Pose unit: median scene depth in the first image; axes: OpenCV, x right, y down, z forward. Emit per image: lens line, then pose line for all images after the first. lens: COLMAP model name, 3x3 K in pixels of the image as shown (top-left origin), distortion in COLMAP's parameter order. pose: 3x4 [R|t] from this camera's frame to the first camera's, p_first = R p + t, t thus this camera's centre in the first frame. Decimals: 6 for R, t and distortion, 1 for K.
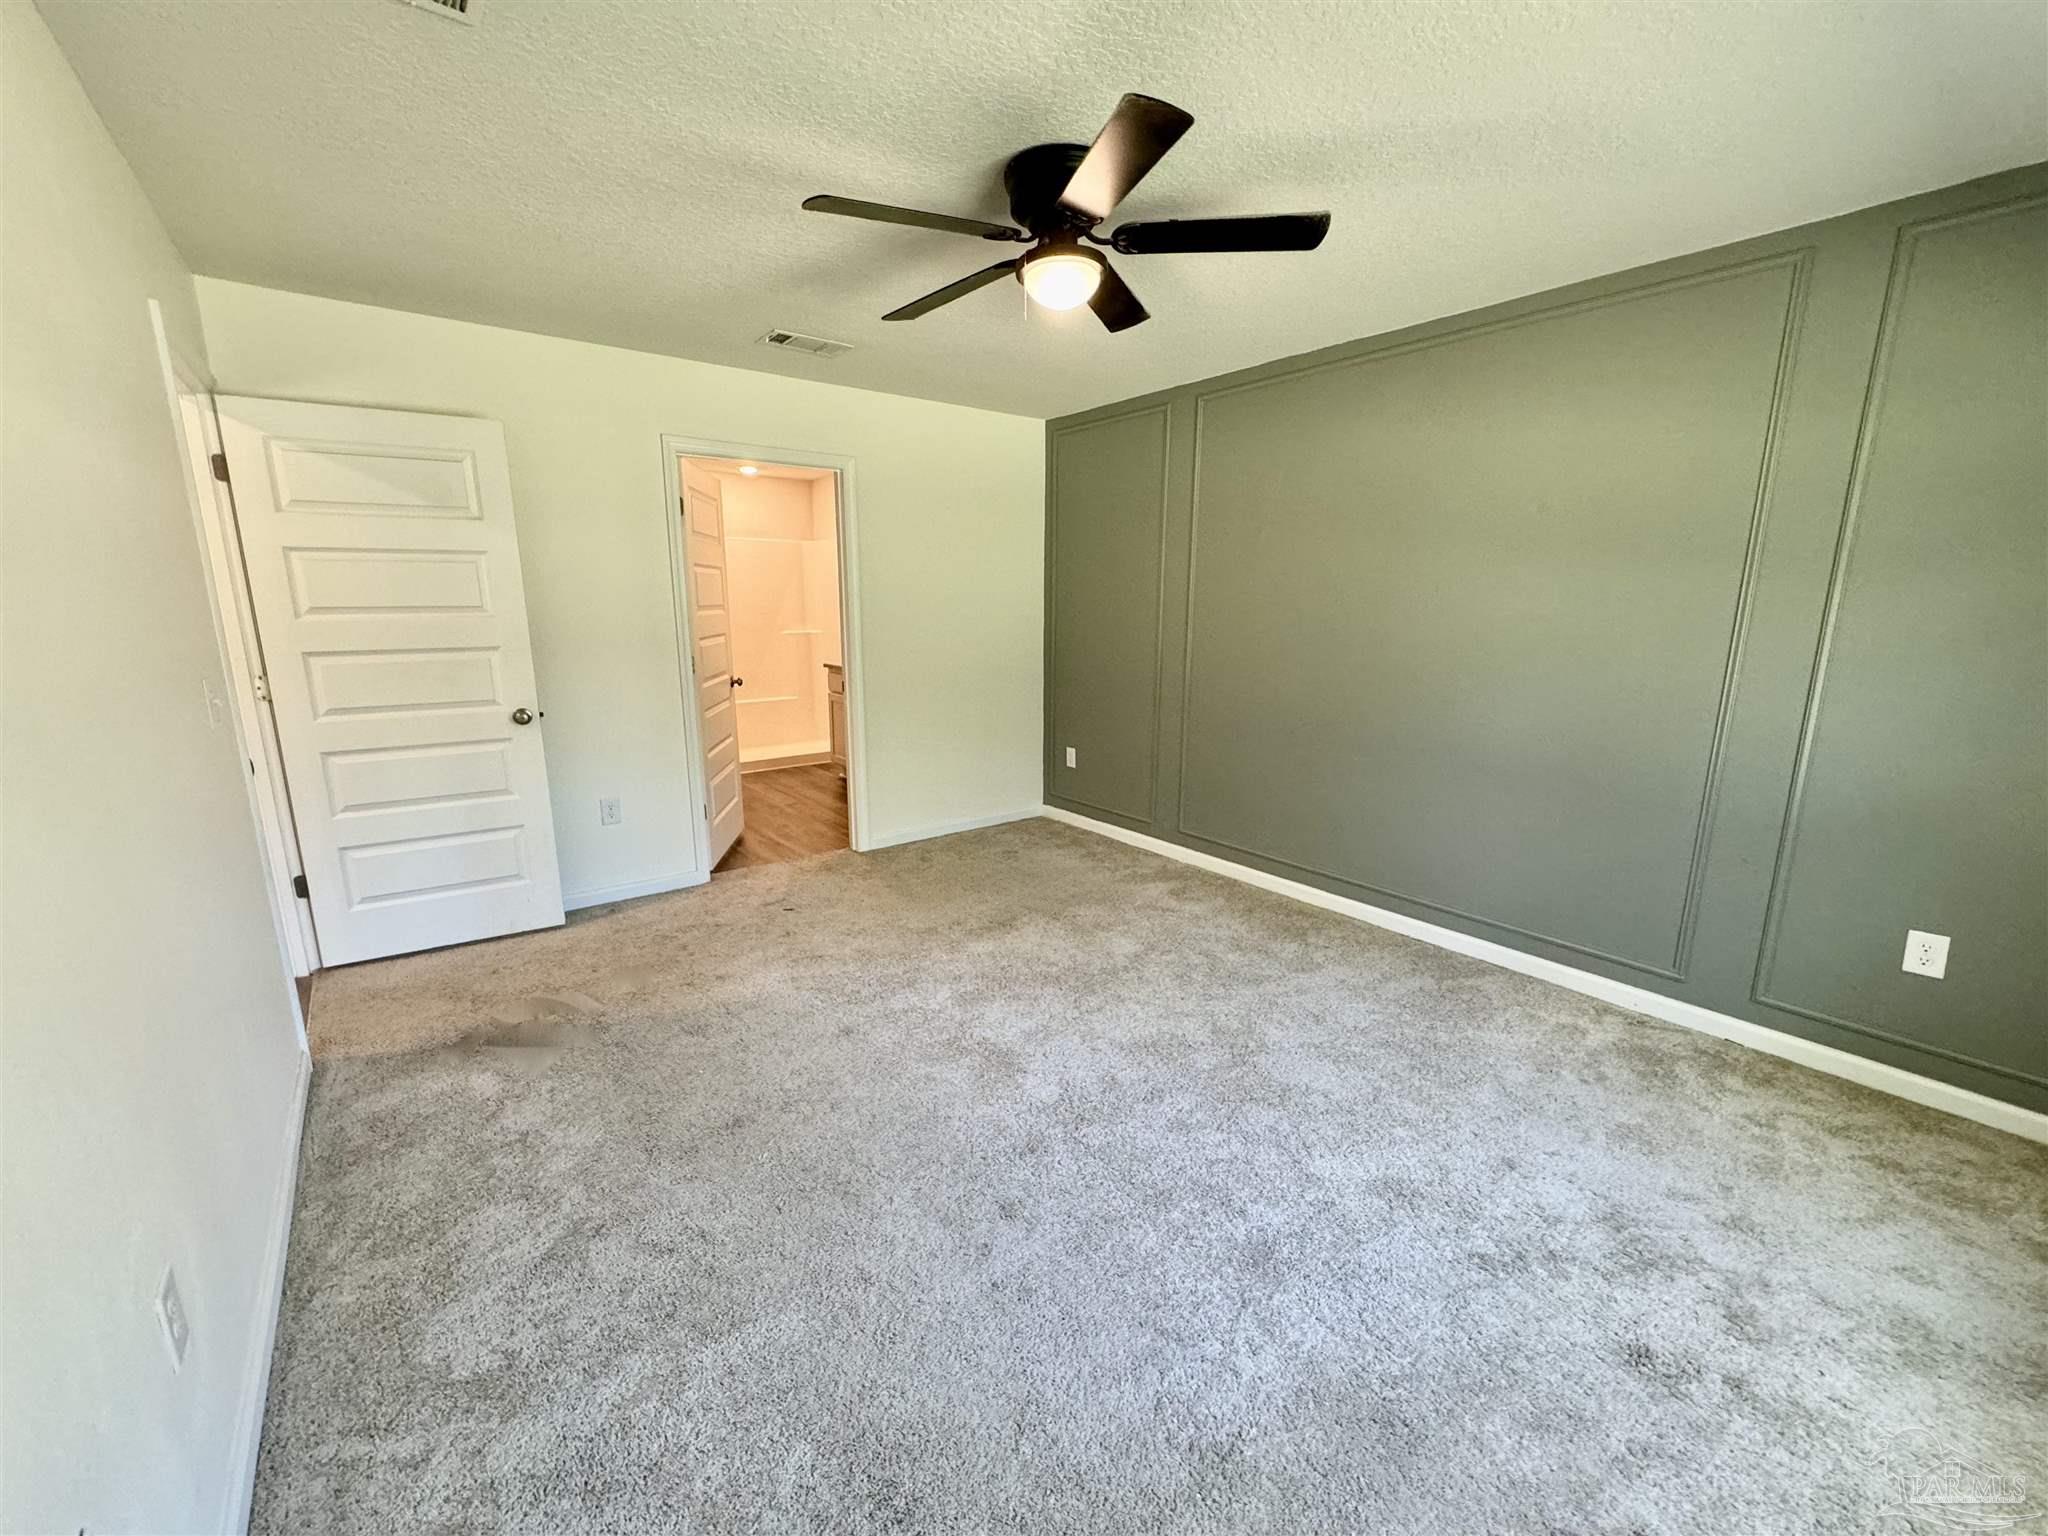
lens RADIAL K [[818.0, 0, 1026.2], [0, 818.0, 770.8], [0, 0, 1]] dist [-0.001952, 0.000120]
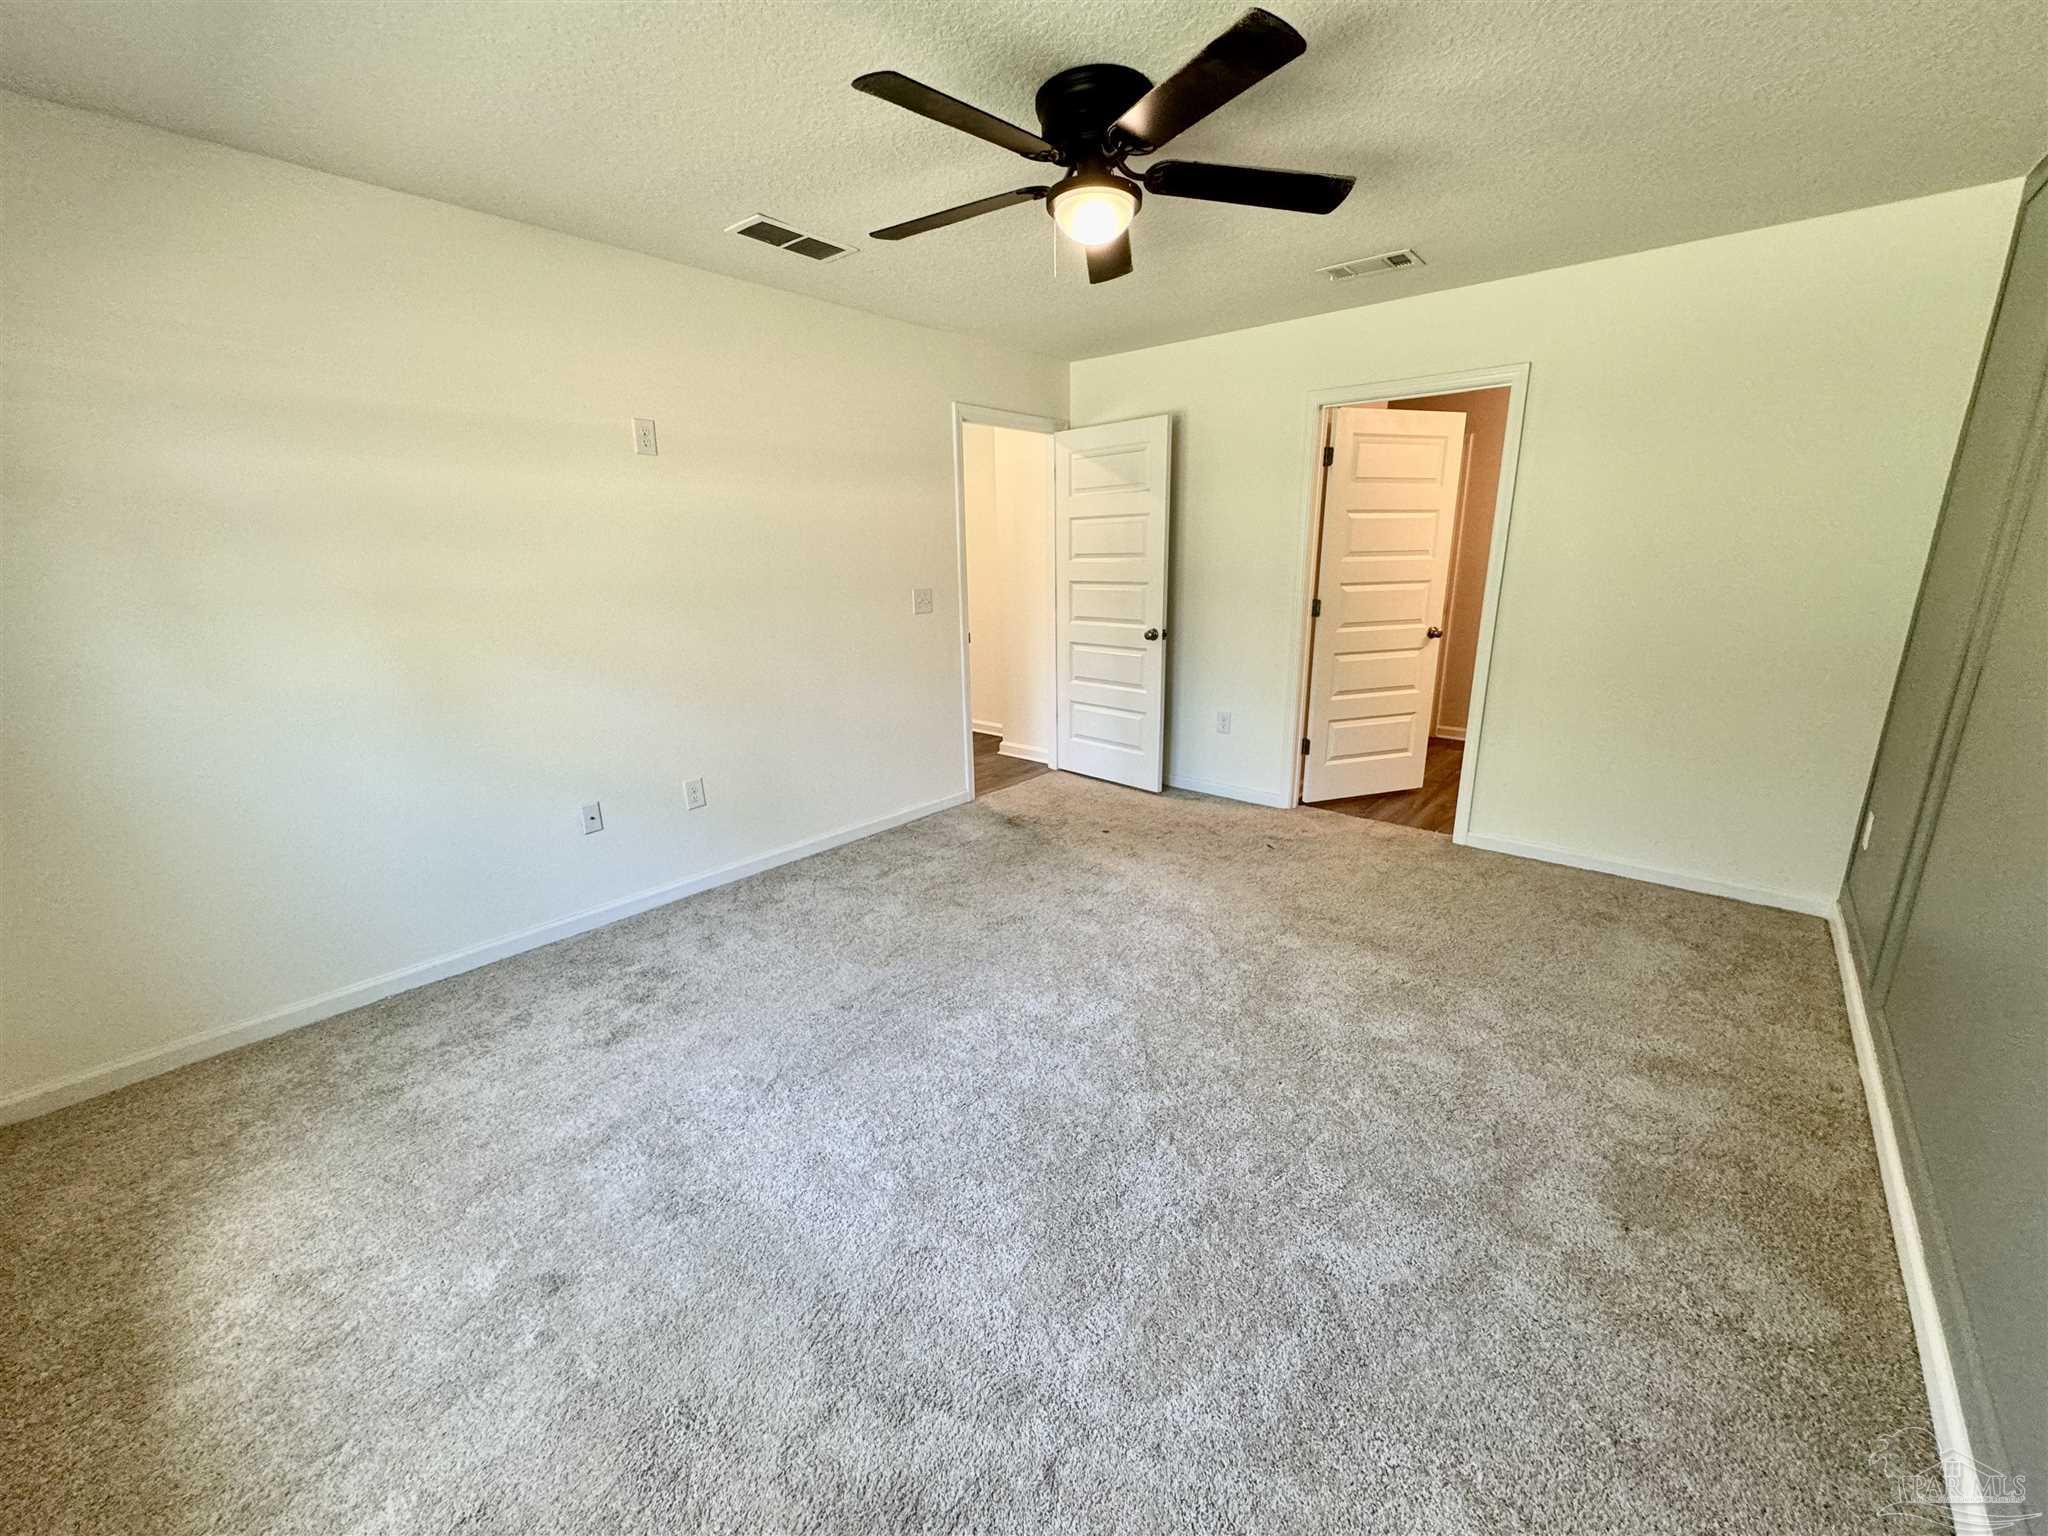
lens RADIAL K [[818.0, 0, 1029.8], [0, 818.0, 767.6], [0, 0, 1]] dist [-0.001952, 0.000120]
pose [[0.189415, 0.246330, -0.950497, 0.616639], [-0.188618, 0.959120, 0.210977, -0.089079], [0.963611, 0.139318, 0.228134, 0.447738]]
